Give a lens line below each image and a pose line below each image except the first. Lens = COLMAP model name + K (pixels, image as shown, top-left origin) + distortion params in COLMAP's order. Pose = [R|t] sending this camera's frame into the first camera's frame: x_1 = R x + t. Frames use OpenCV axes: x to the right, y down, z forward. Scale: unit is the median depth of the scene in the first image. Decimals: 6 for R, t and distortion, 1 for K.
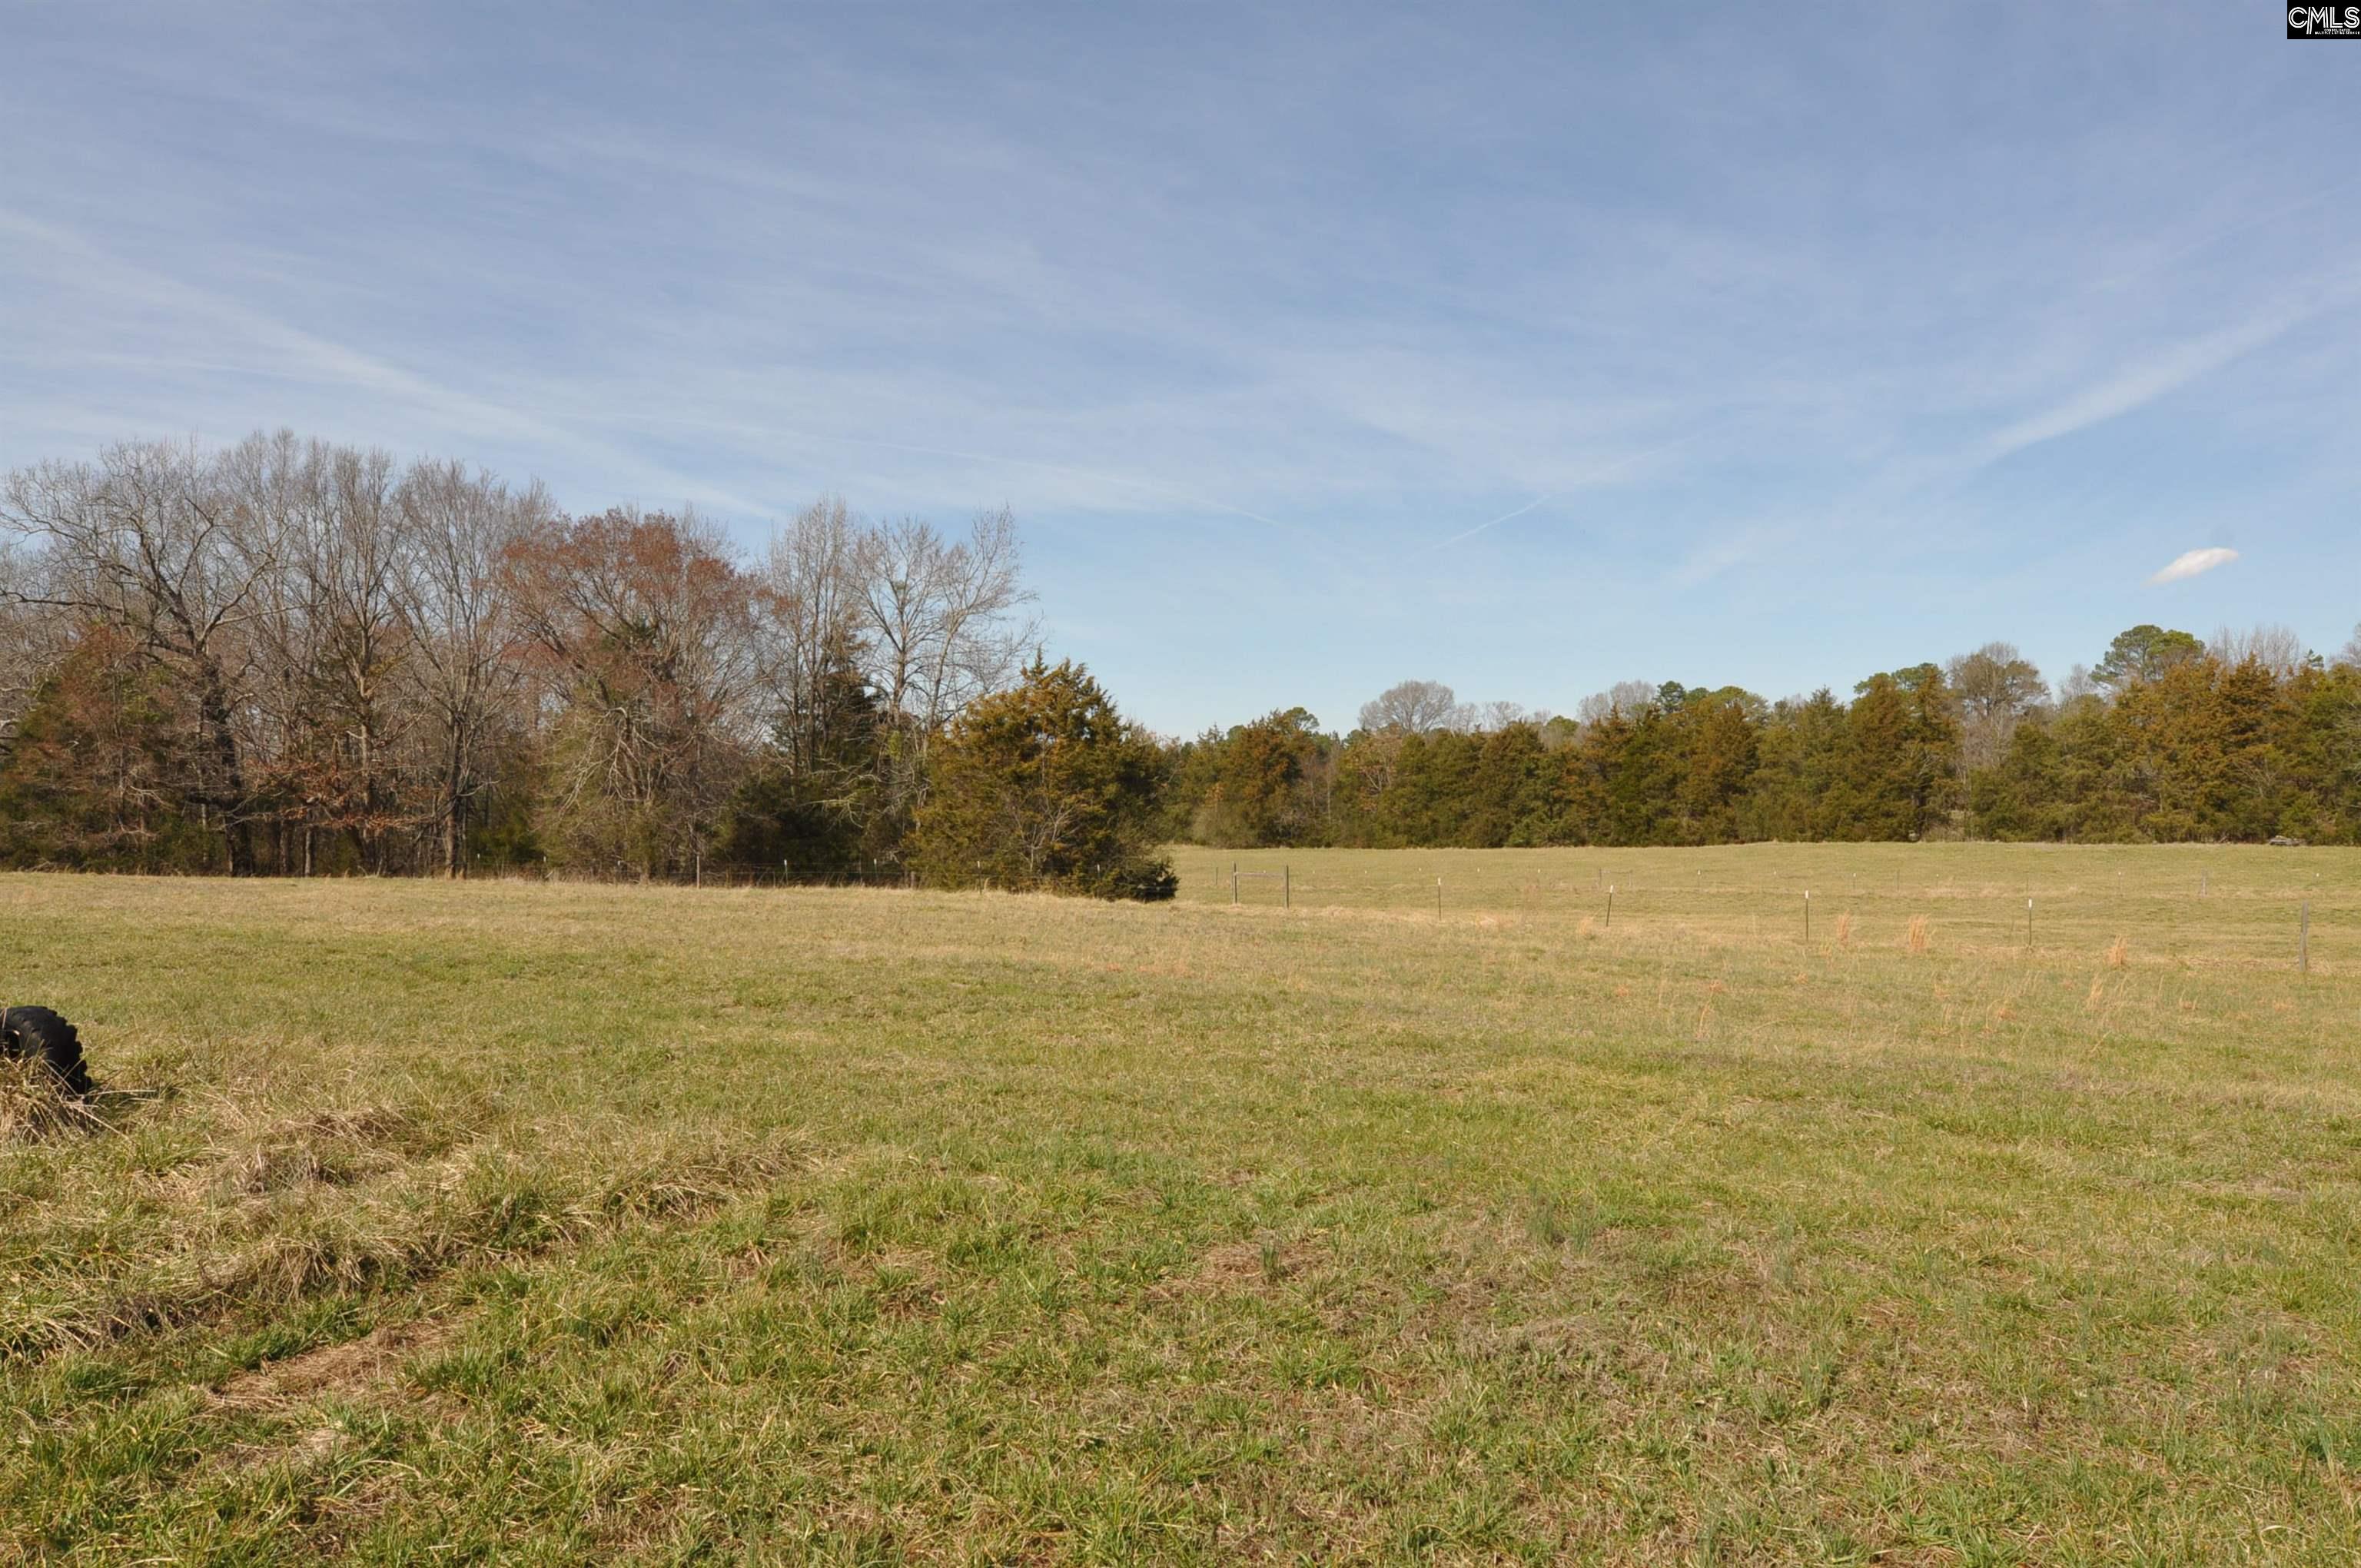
lens RADIAL K [[1430.7, 0, 1181.7], [0, 1430.7, 795.5], [0, 0, 1]] dist [-0.007863, -0.007916]
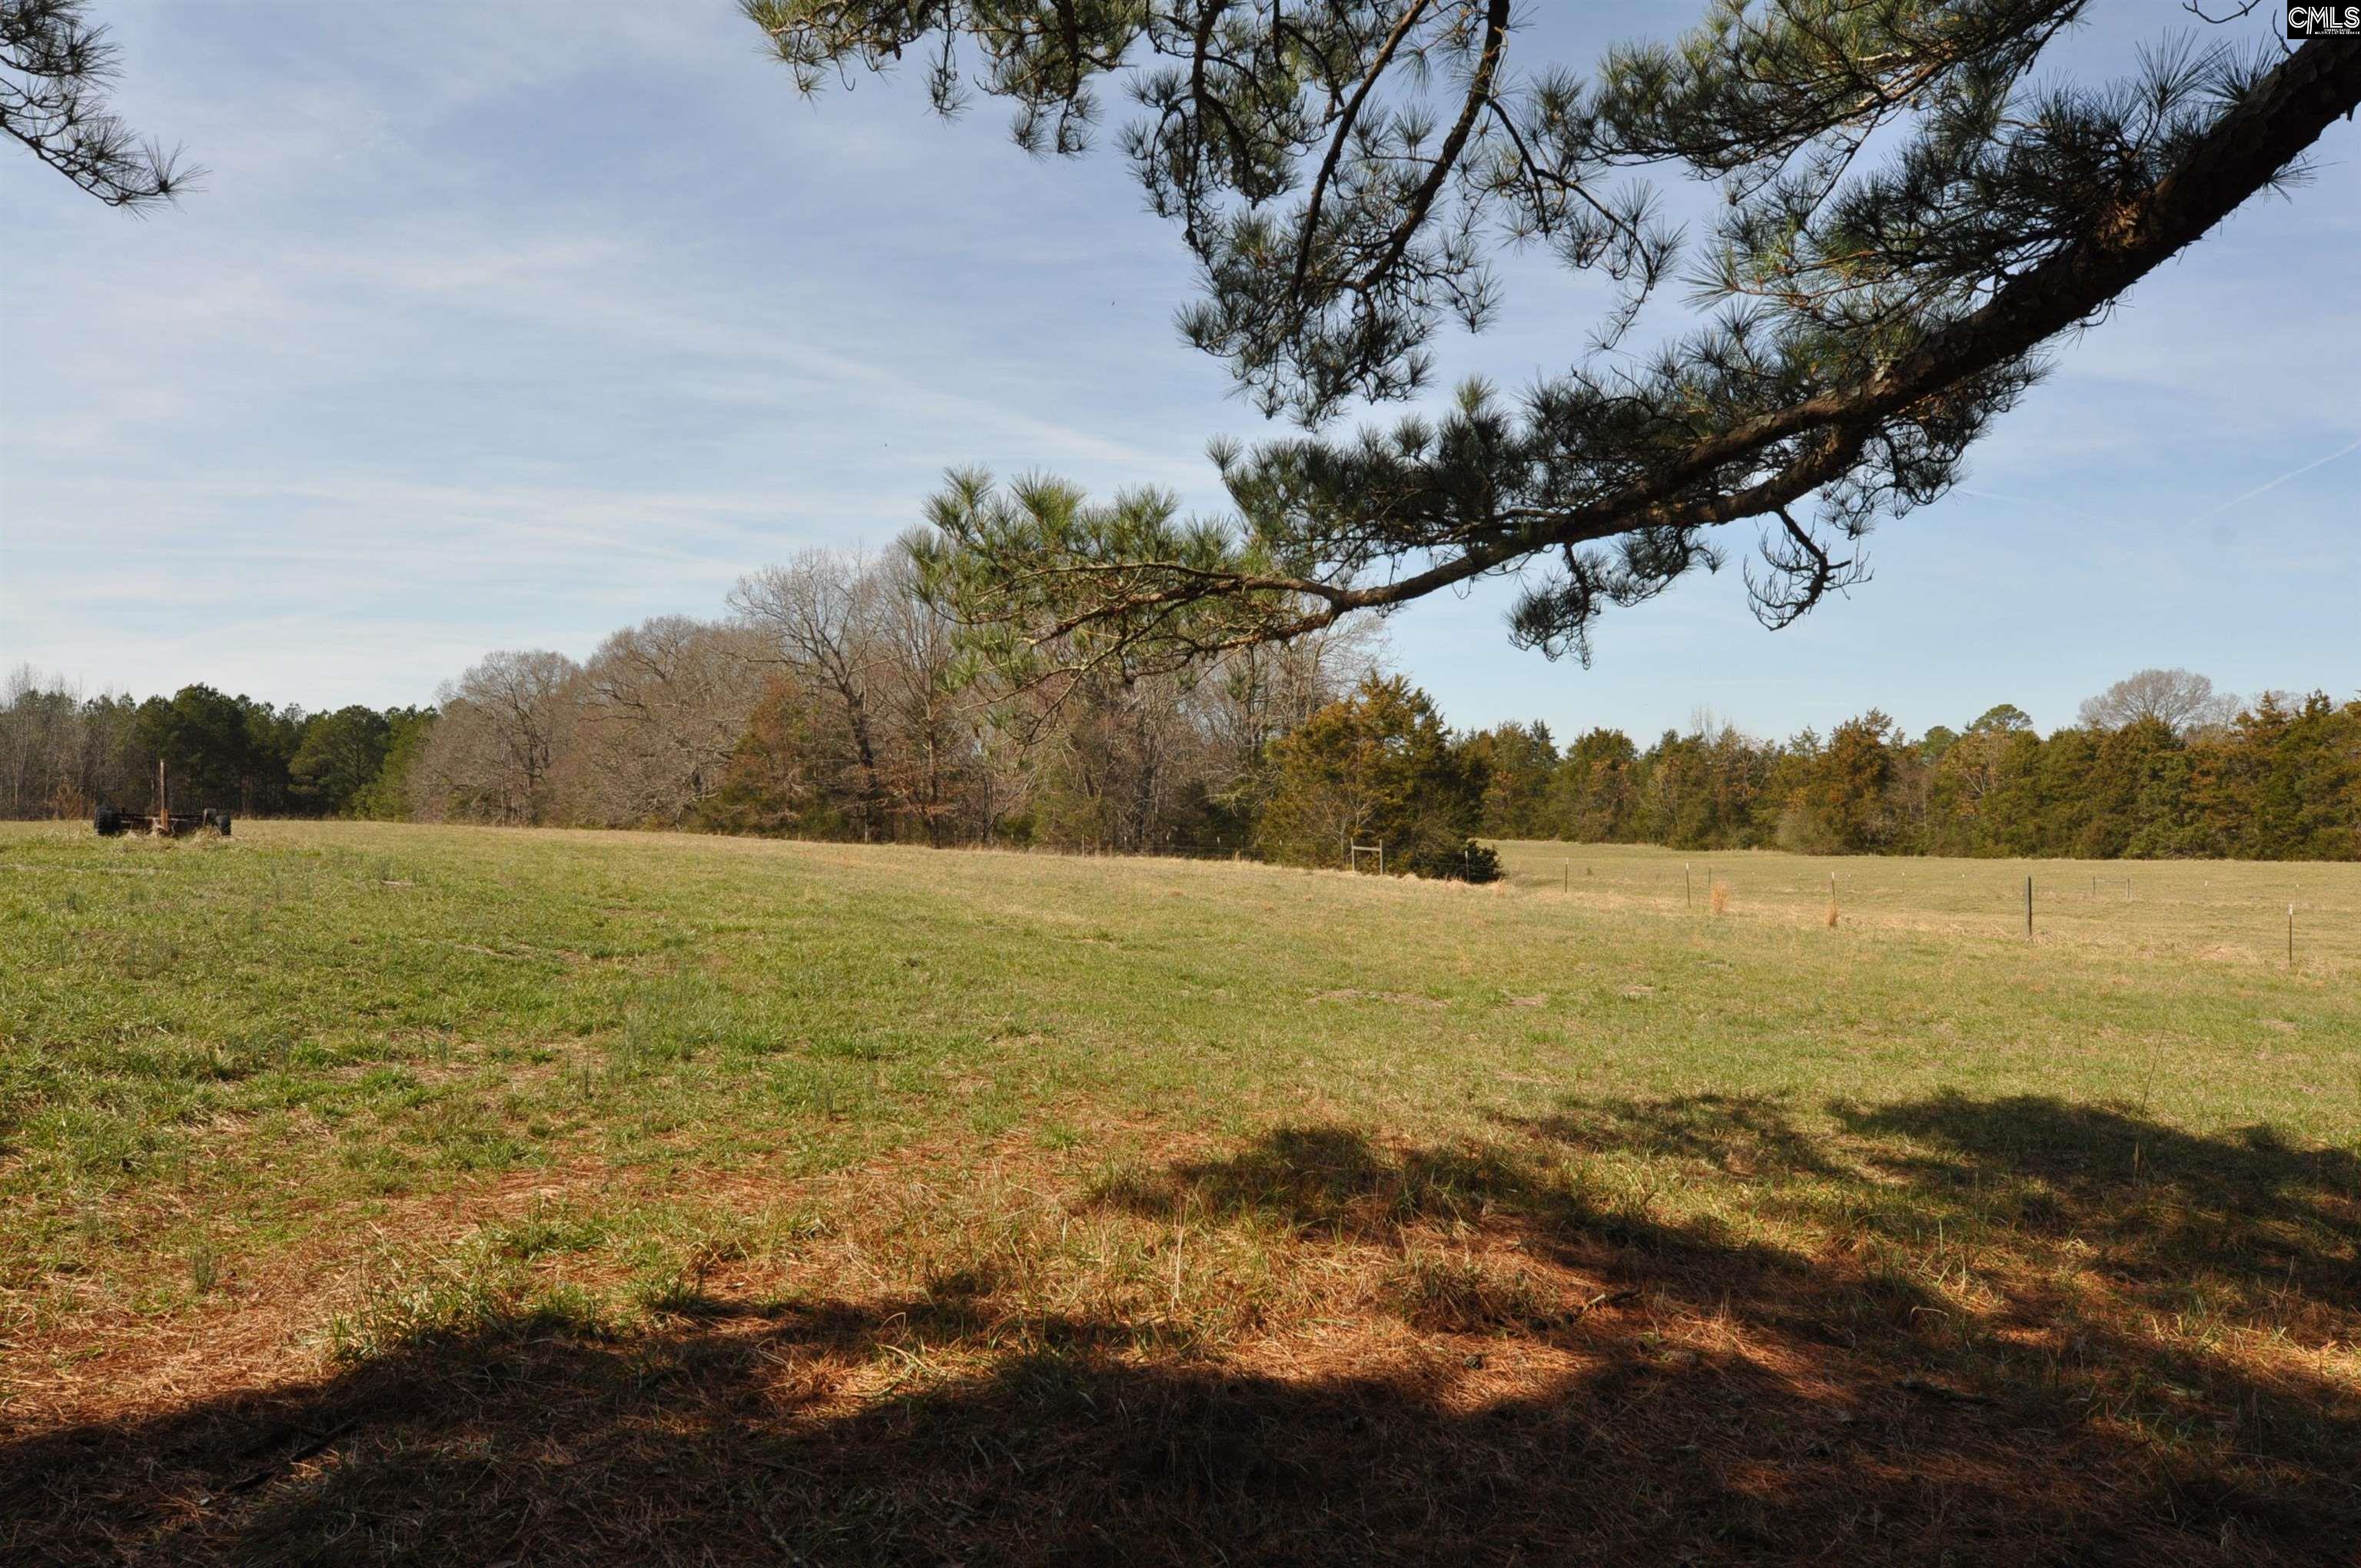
lens RADIAL K [[1430.7, 0, 1187.4], [0, 1430.7, 849.6], [0, 0, 1]] dist [-0.007863, -0.007916]
pose [[0.876948, 0.020682, -0.480141, 0.574691], [-0.005478, 0.999439, 0.033045, 0.018894], [0.480555, -0.026348, 0.876569, -0.194808]]
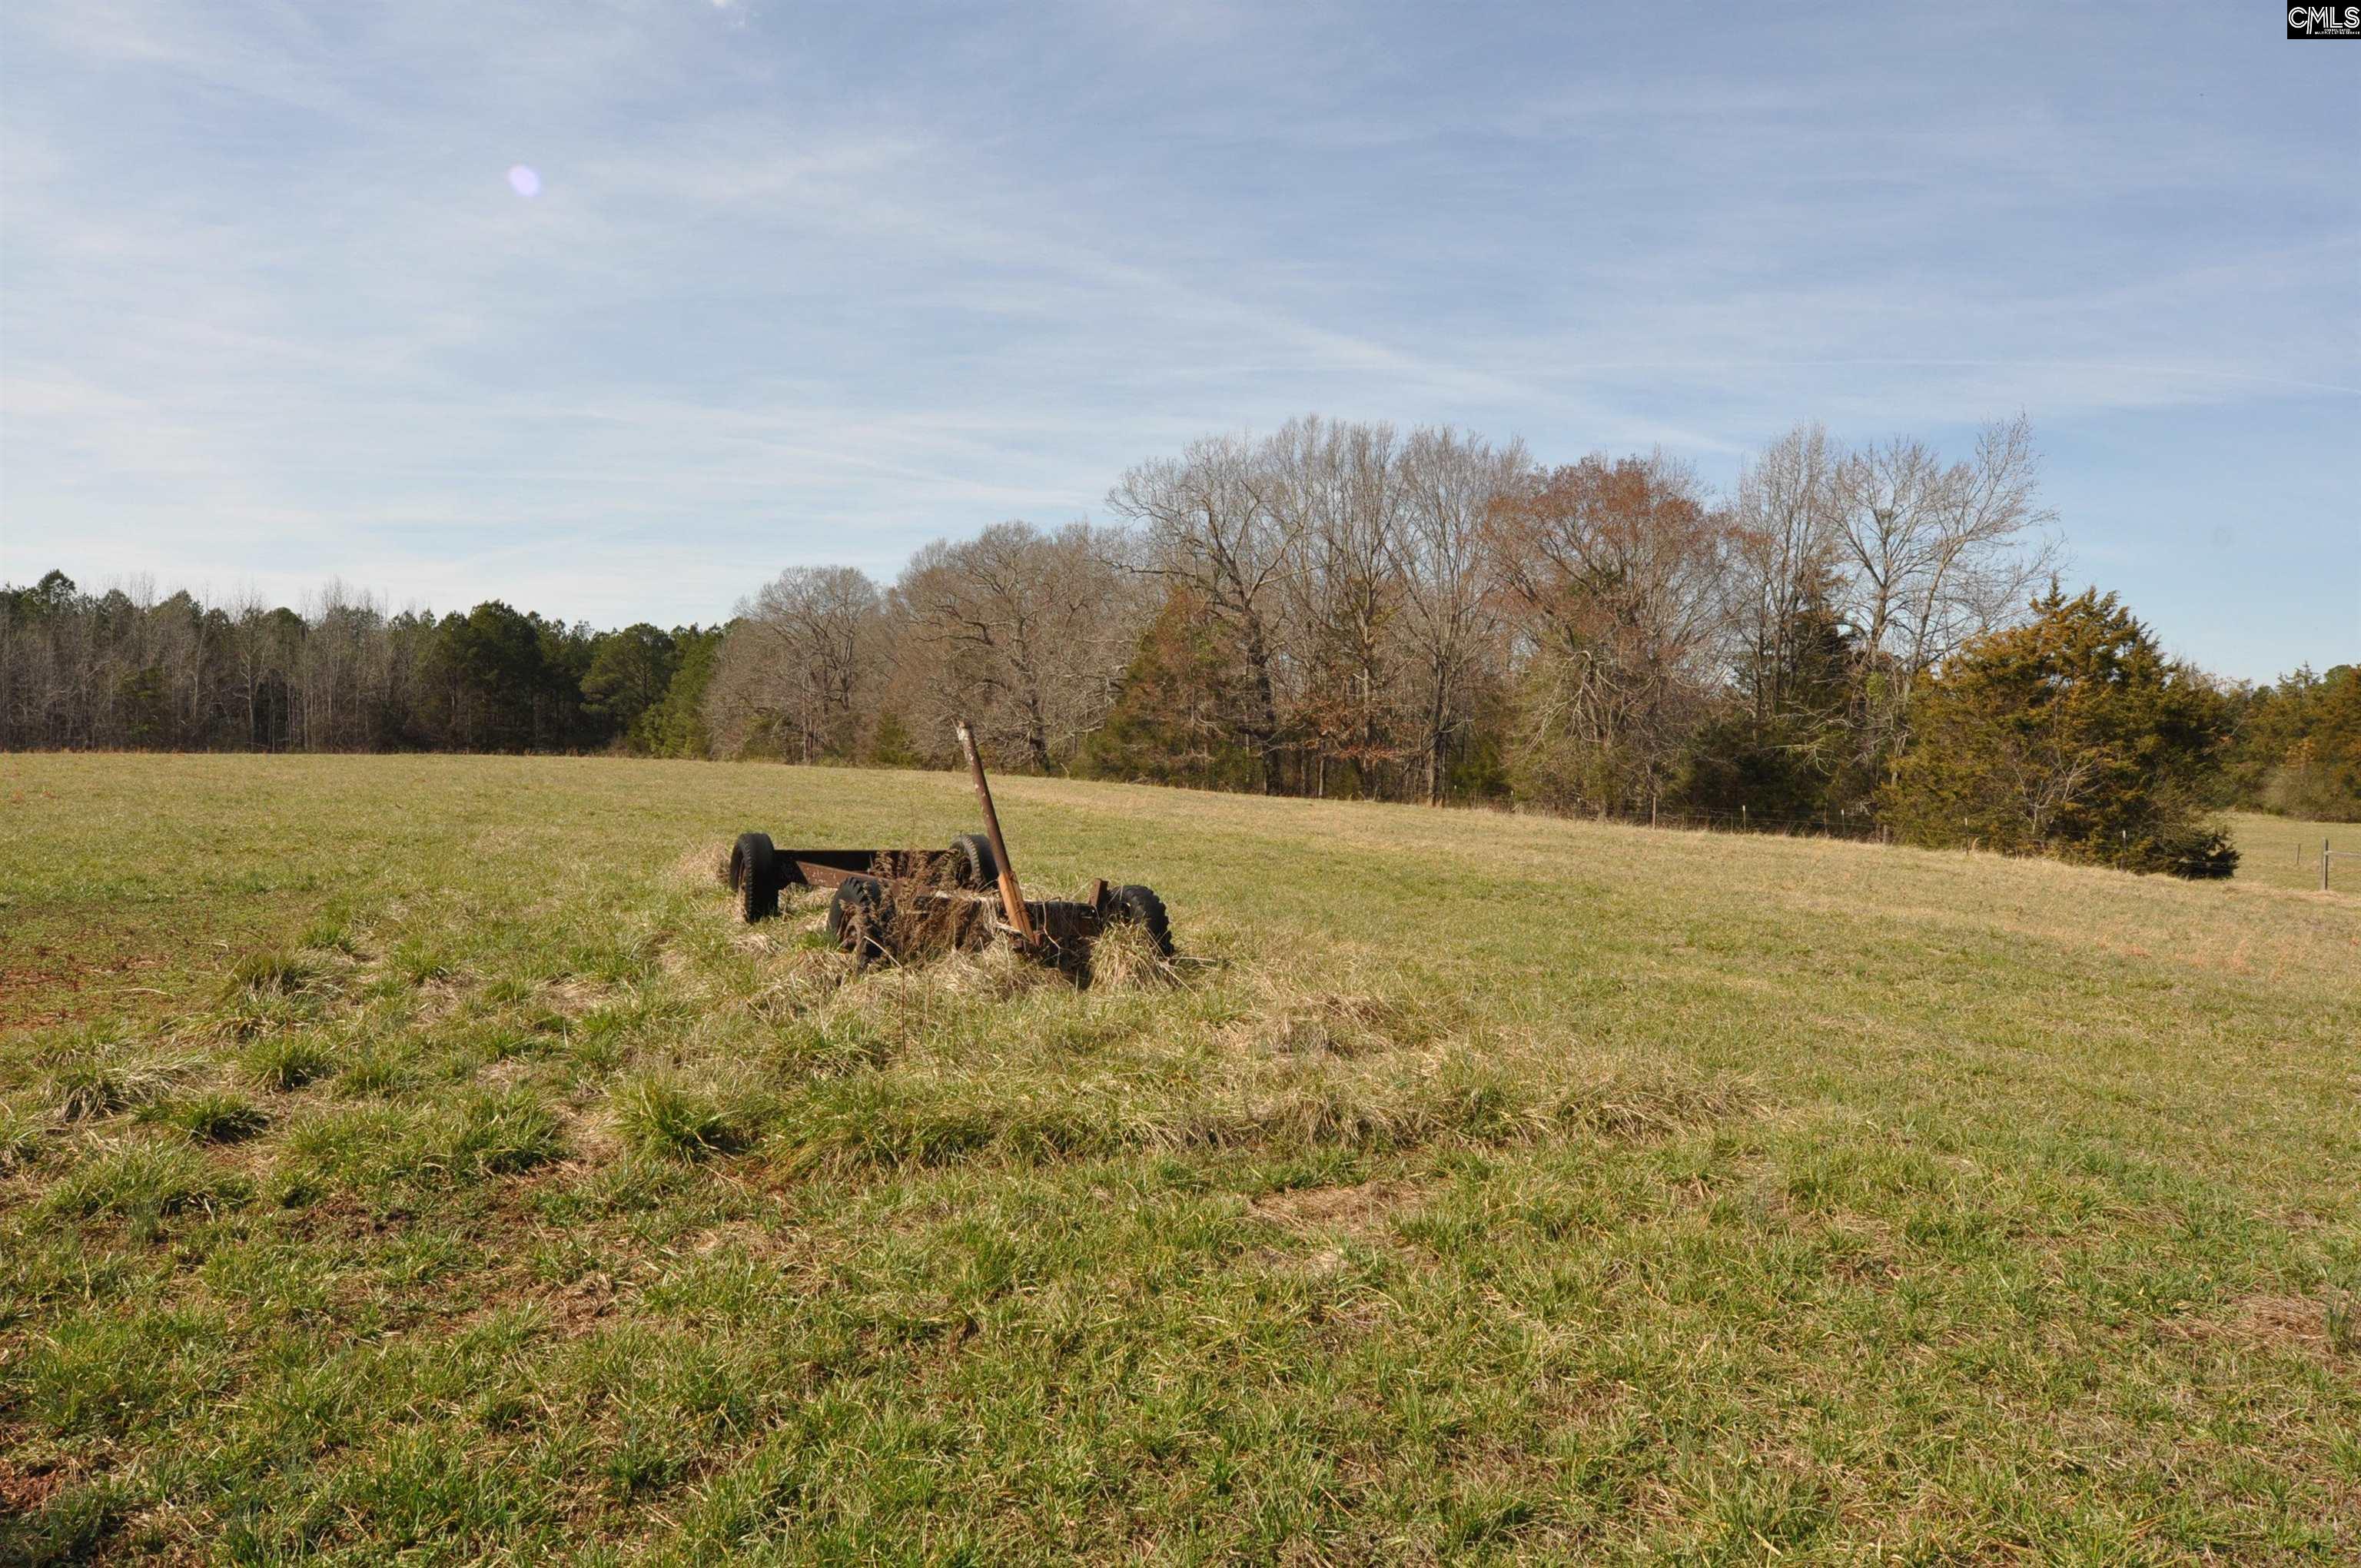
lens RADIAL K [[1430.7, 0, 1191.0], [0, 1430.7, 785.1], [0, 0, 1]] dist [-0.007863, -0.007916]
pose [[0.801218, 0.044019, -0.596752, 0.001155], [-0.024313, 0.998862, 0.041037, 0.000675], [0.597879, -0.018371, 0.801376, -0.005313]]
